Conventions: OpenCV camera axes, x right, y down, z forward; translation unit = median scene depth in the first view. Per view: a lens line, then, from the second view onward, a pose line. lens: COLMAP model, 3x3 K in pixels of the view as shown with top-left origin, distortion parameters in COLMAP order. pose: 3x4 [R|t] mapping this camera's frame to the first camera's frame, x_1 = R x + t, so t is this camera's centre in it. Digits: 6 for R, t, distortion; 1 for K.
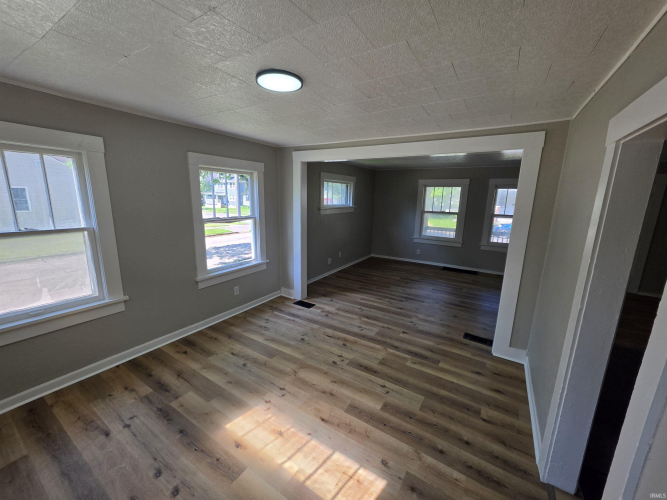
lens RADIAL K [[268.9, 0, 329.8], [0, 268.9, 253.2], [0, 0, 1]] dist [-0.004305, 0.001720]
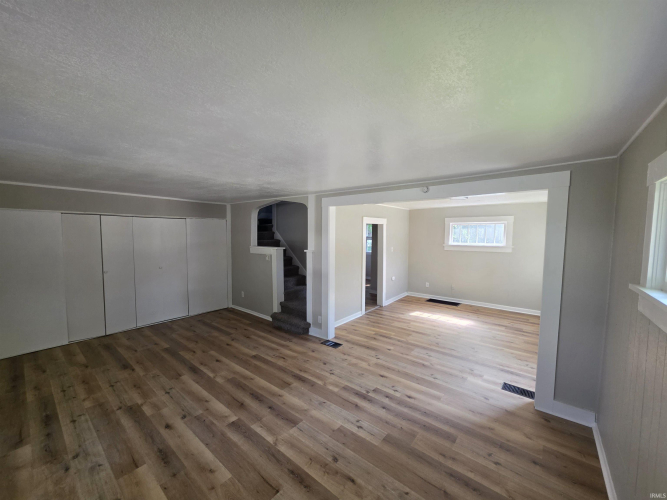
lens RADIAL K [[268.9, 0, 331.3], [0, 268.9, 250.5], [0, 0, 1]] dist [-0.004305, 0.001720]
pose [[-0.992530, -0.032505, 0.117587, 0.424679], [0.000465, 0.962837, 0.270081, -0.463754], [-0.121996, 0.268119, -0.955630, 2.137115]]
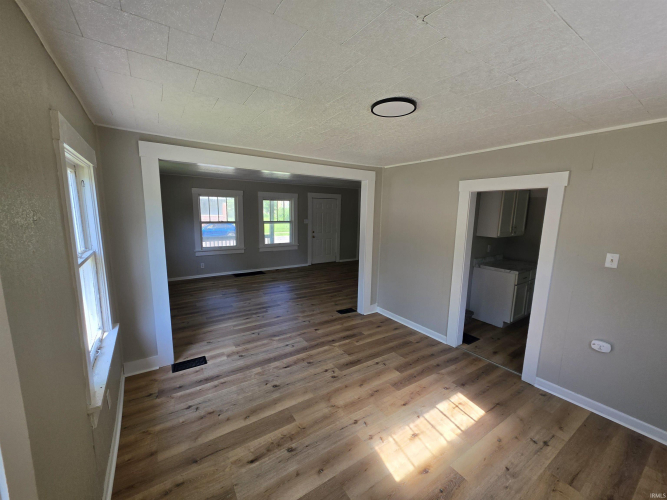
lens RADIAL K [[268.9, 0, 332.0], [0, 268.9, 251.0], [0, 0, 1]] dist [-0.004305, 0.001720]
pose [[0.406615, -0.153591, 0.900597, -0.690031], [0.178485, 0.980127, 0.086570, -0.119916], [-0.895995, 0.125542, 0.425948, 0.439394]]
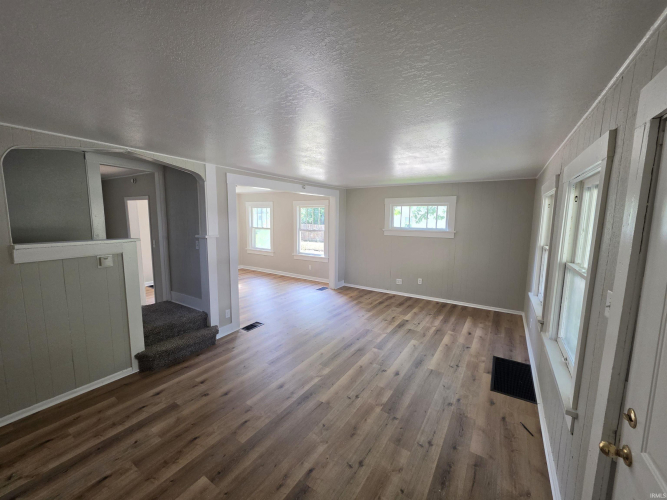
lens RADIAL K [[268.9, 0, 336.4], [0, 268.9, 248.6], [0, 0, 1]] dist [-0.004305, 0.001720]
pose [[0.007726, 0.098169, -0.995140, 1.818613], [-0.216623, 0.971702, 0.094176, -0.248708], [0.976225, 0.214842, 0.028773, 1.289408]]
